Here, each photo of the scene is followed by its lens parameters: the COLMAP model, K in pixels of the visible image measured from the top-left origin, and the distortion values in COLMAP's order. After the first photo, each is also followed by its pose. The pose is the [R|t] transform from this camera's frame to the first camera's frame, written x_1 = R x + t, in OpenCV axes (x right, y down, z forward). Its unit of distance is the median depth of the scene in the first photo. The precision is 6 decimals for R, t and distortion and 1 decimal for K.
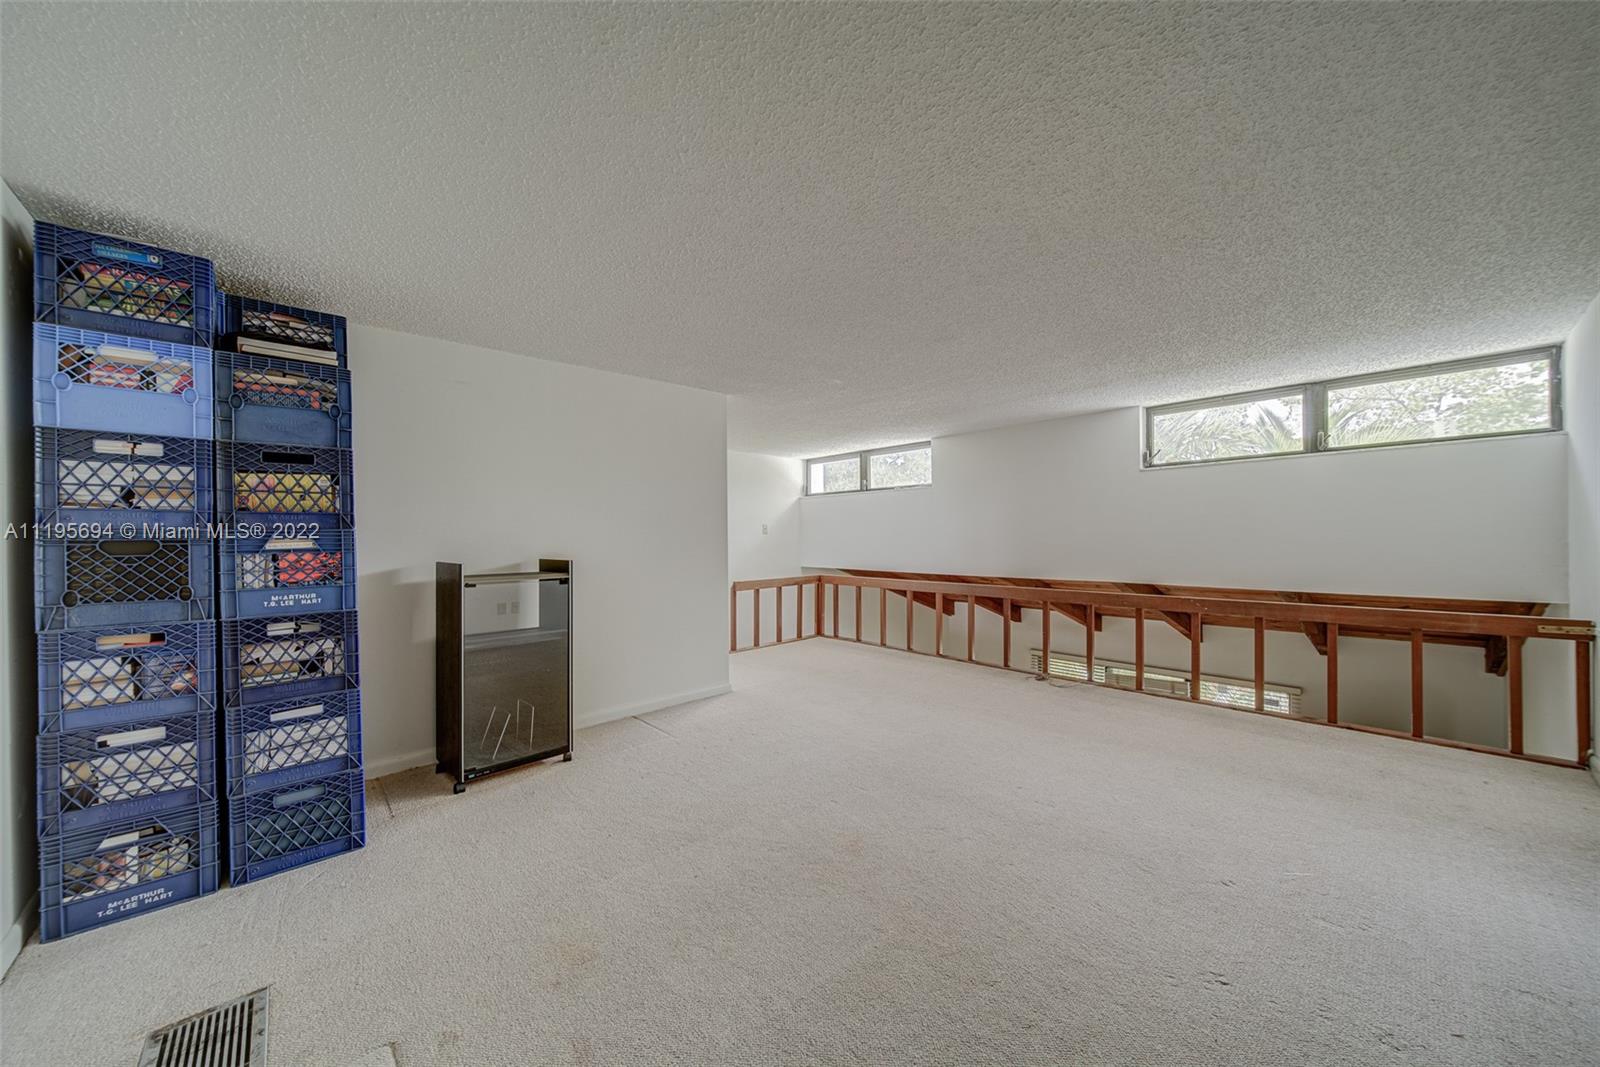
lens RADIAL K [[573.4, 0, 798.8], [0, 573.4, 535.7], [0, 0, 1]] dist [-0.000913, -0.001016]
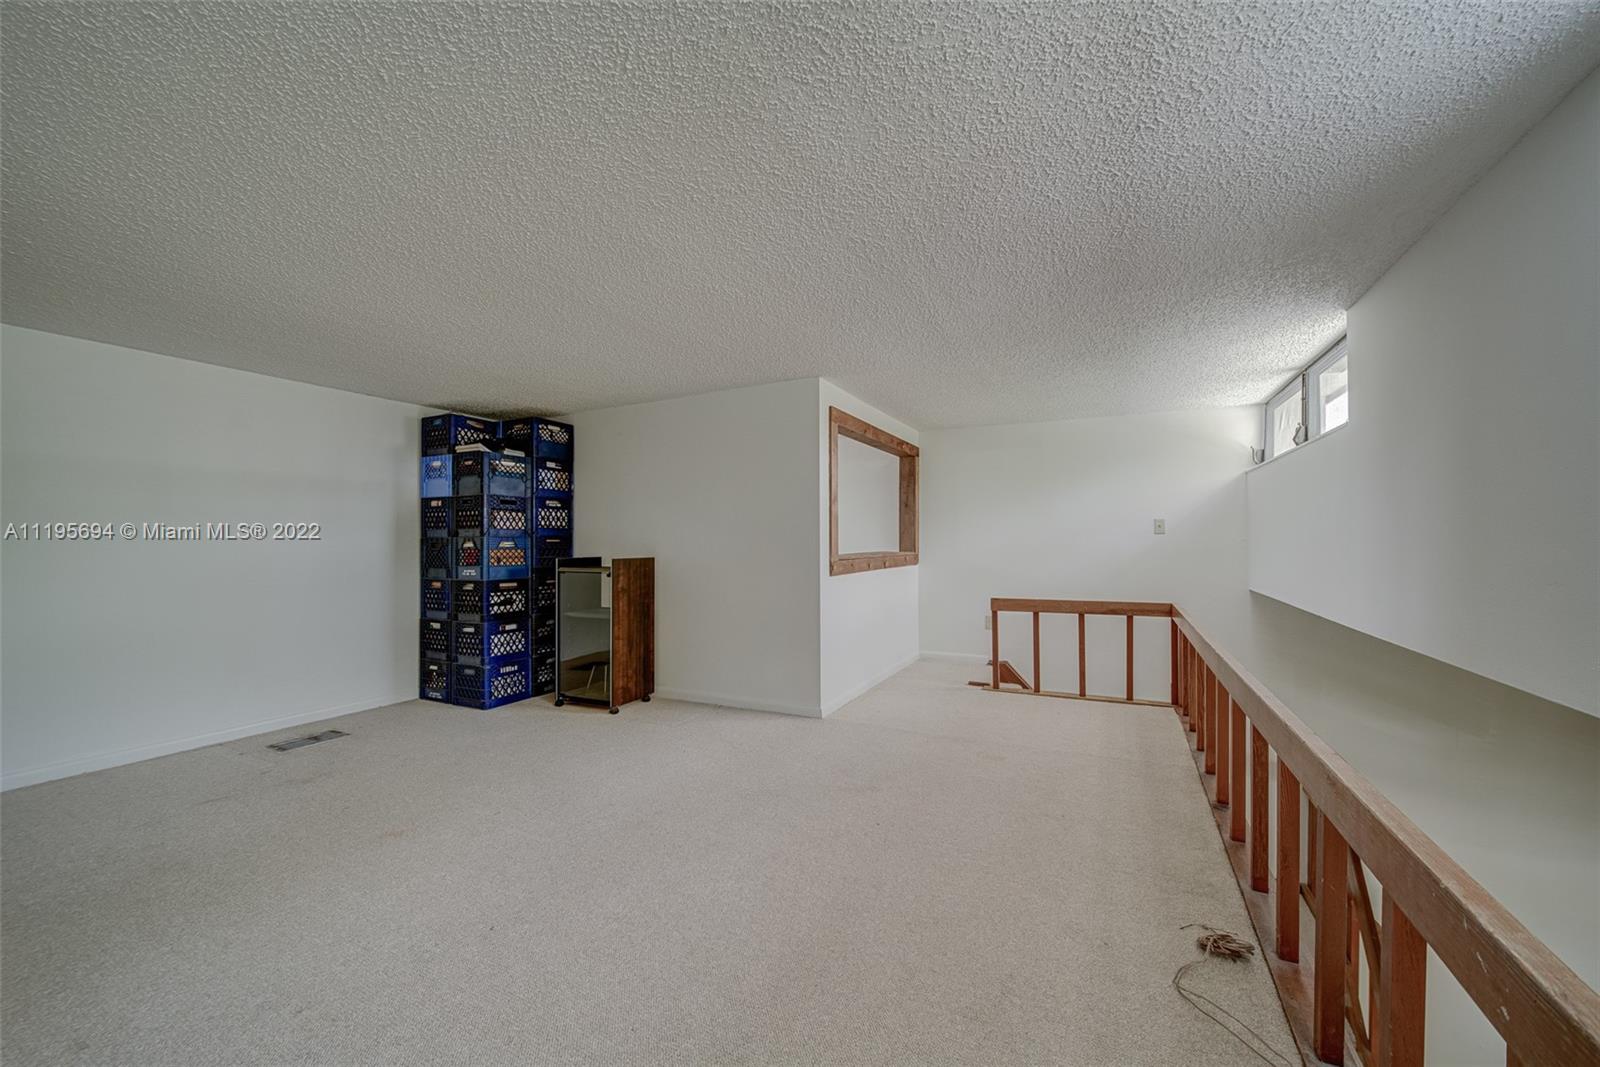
lens RADIAL K [[573.4, 0, 804.9], [0, 573.4, 542.6], [0, 0, 1]] dist [-0.000913, -0.001016]
pose [[0.359888, 0.000666, -0.932995, 0.780380], [0.006176, 0.999976, 0.003096, 0.005274], [0.932975, -0.006877, 0.359876, 0.766203]]
